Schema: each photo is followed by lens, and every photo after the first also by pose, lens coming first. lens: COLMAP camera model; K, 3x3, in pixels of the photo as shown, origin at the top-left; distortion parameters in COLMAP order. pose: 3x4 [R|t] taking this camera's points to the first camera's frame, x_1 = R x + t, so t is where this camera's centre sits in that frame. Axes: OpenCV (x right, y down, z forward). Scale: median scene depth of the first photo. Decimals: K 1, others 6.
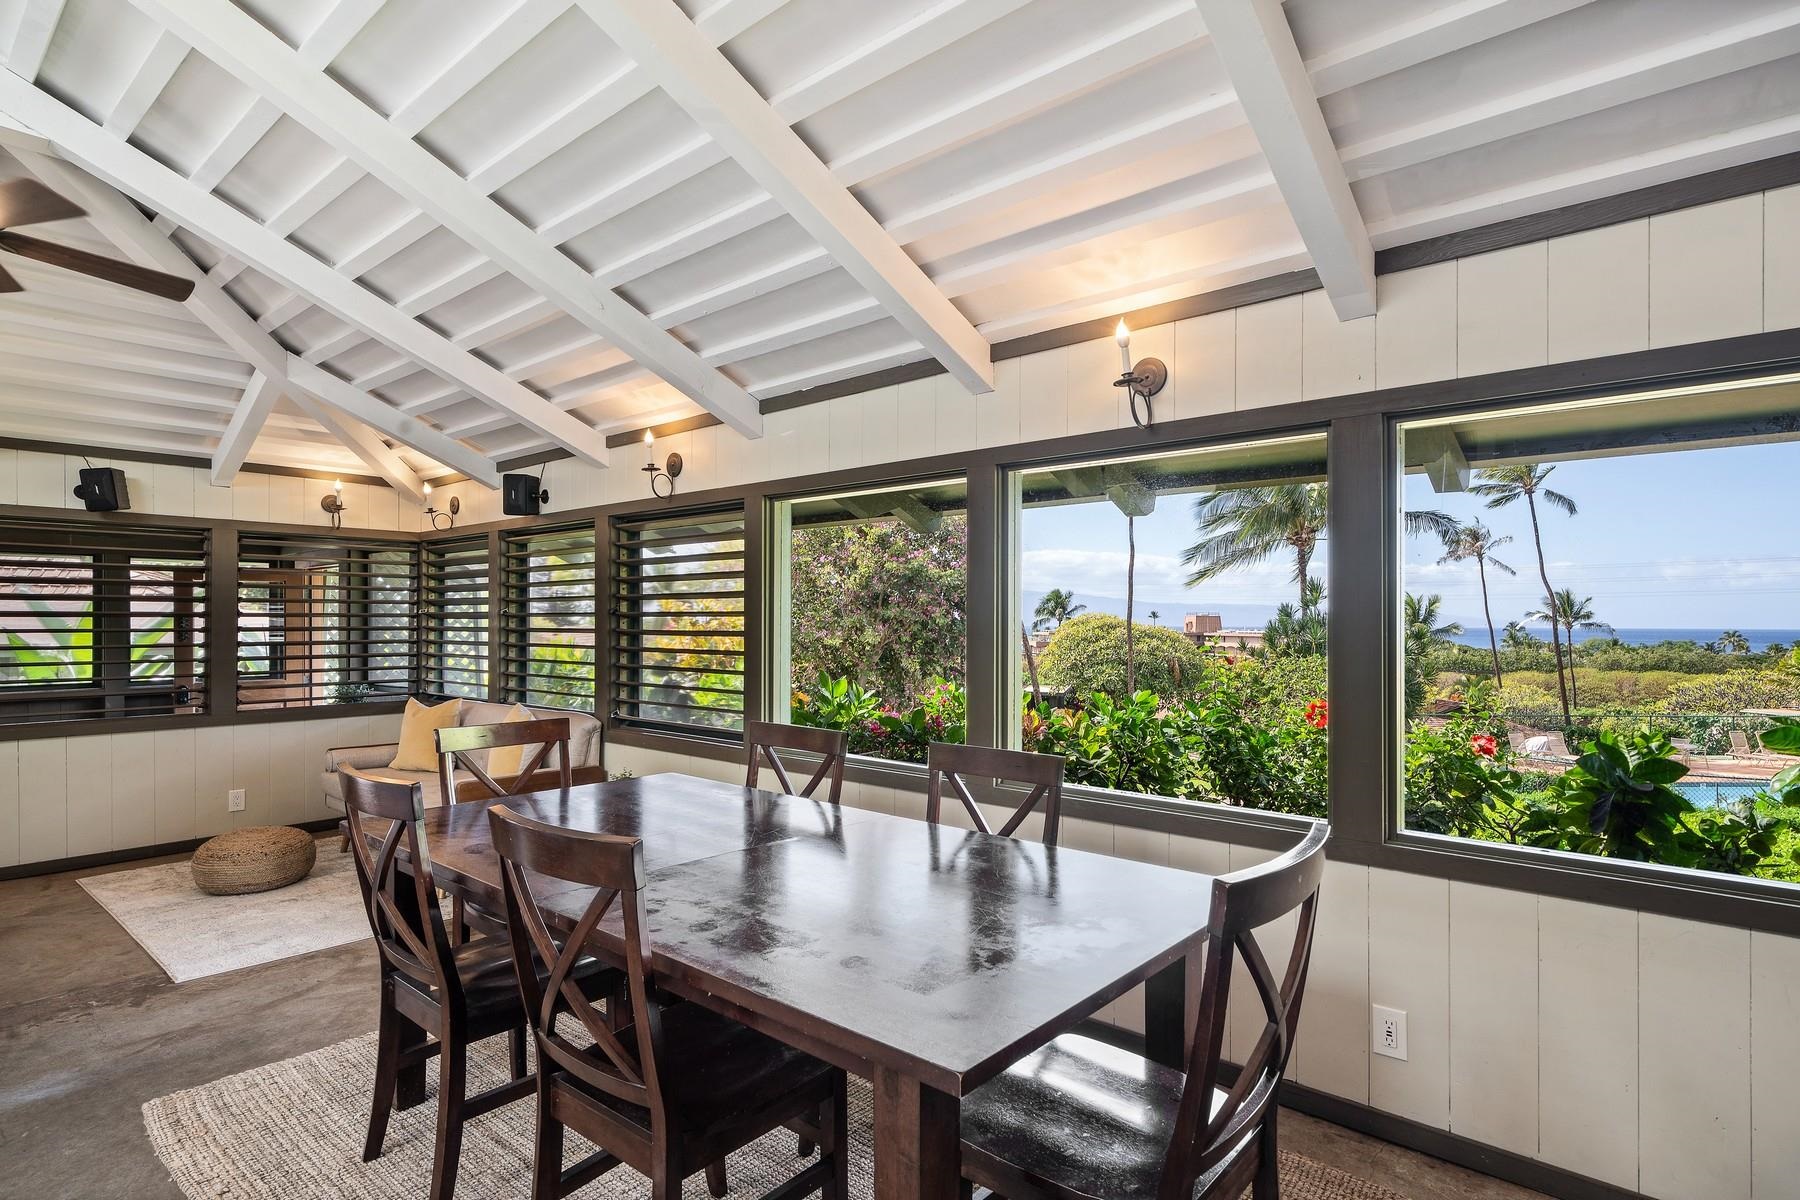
lens RADIAL K [[921.4, 0, 898.8], [0, 921.4, 615.0], [0, 0, 1]] dist [0.000036, 0.000144]
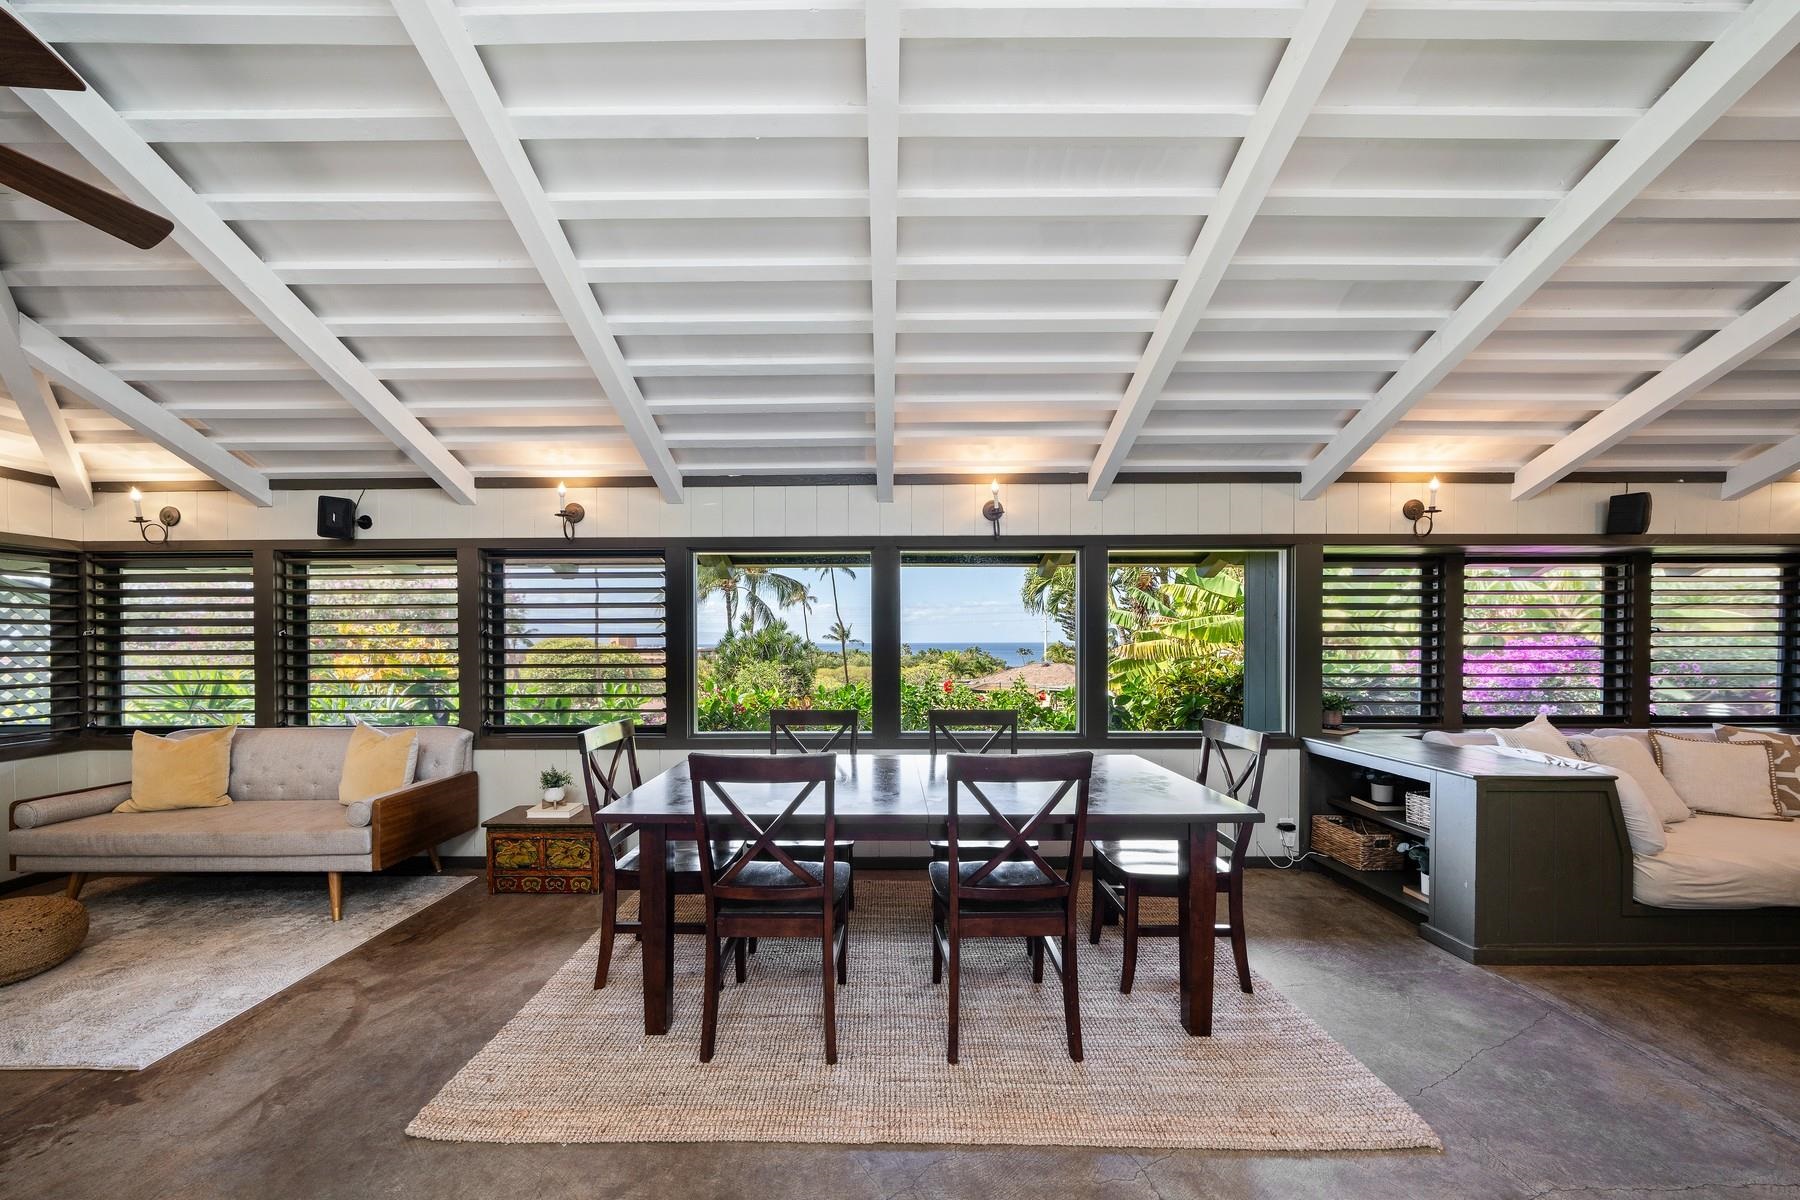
lens RADIAL K [[645.7, 0, 895.1], [0, 645.7, 642.1], [0, 0, 1]] dist [-0.008752, -0.000027]
pose [[0.756896, -0.010345, 0.653453, -0.442372], [0.002612, 0.999915, 0.012805, -0.001677], [-0.653530, -0.007985, 0.756859, 0.070592]]
